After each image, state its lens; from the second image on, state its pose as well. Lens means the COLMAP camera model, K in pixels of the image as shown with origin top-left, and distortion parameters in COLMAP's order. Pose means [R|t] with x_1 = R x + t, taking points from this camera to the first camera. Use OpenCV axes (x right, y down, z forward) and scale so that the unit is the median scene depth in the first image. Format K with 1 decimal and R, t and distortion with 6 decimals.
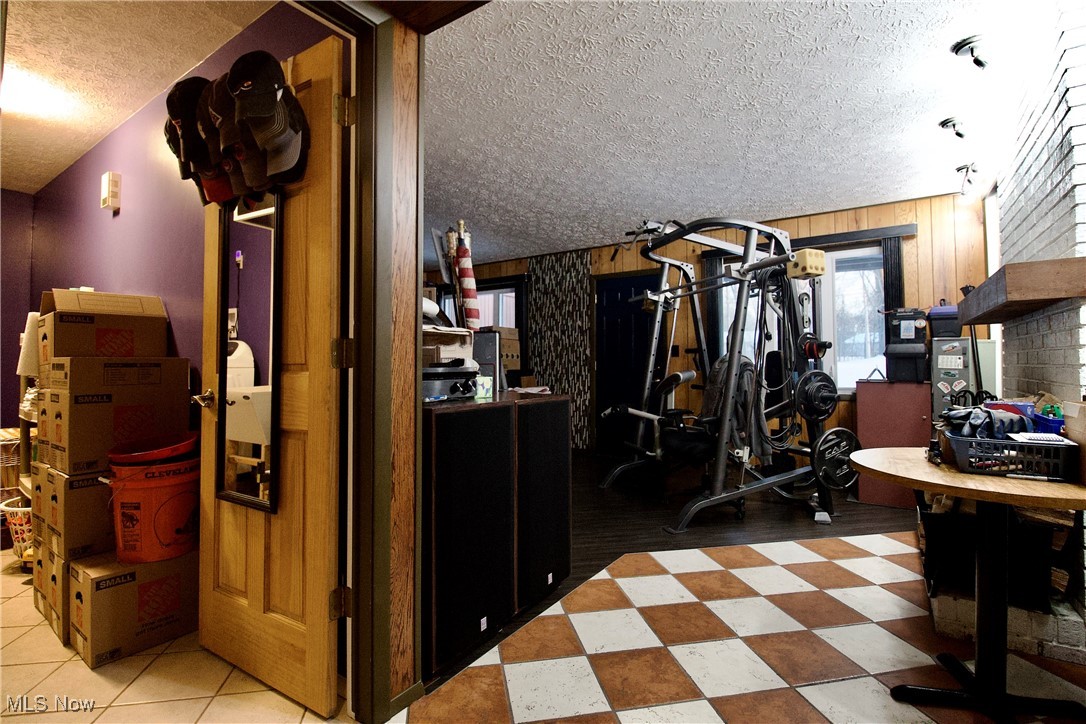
lens RADIAL K [[506.9, 0, 547.4], [0, 506.9, 350.1], [0, 0, 1]] dist [0.003594, -0.014117]
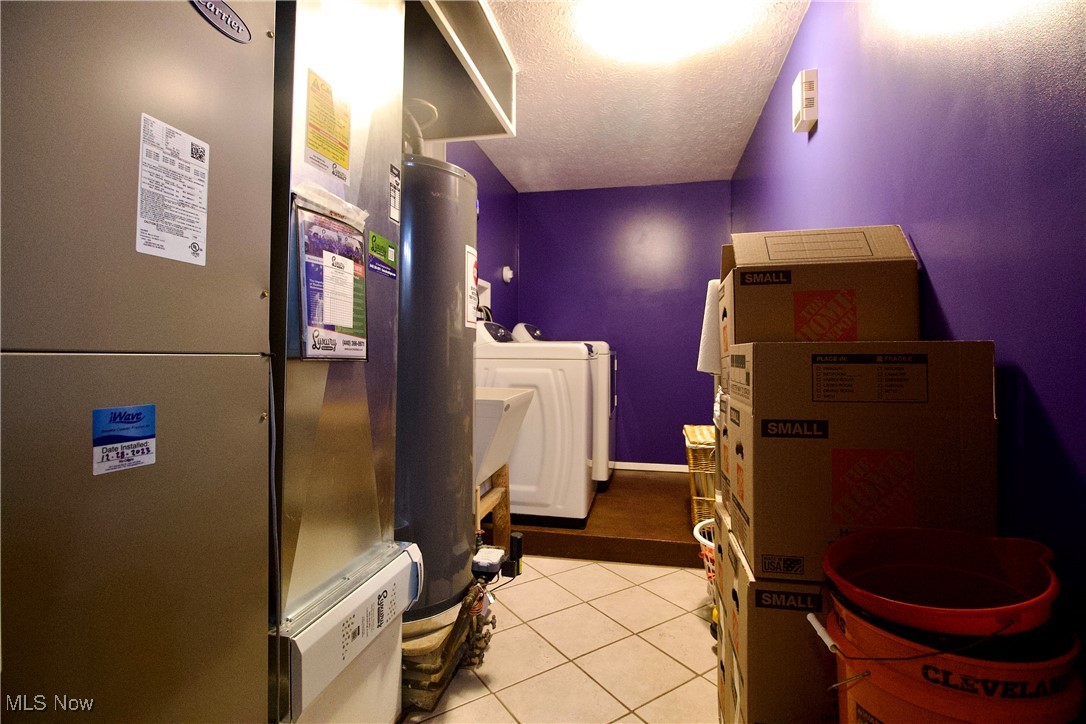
lens RADIAL K [[506.9, 0, 547.4], [0, 506.9, 350.1], [0, 0, 1]] dist [0.003594, -0.014117]
pose [[0.381941, -0.009781, -0.924135, -0.897211], [0.026167, 0.999658, 0.000234, 0.026055], [0.923816, -0.024271, 0.382066, 0.988989]]
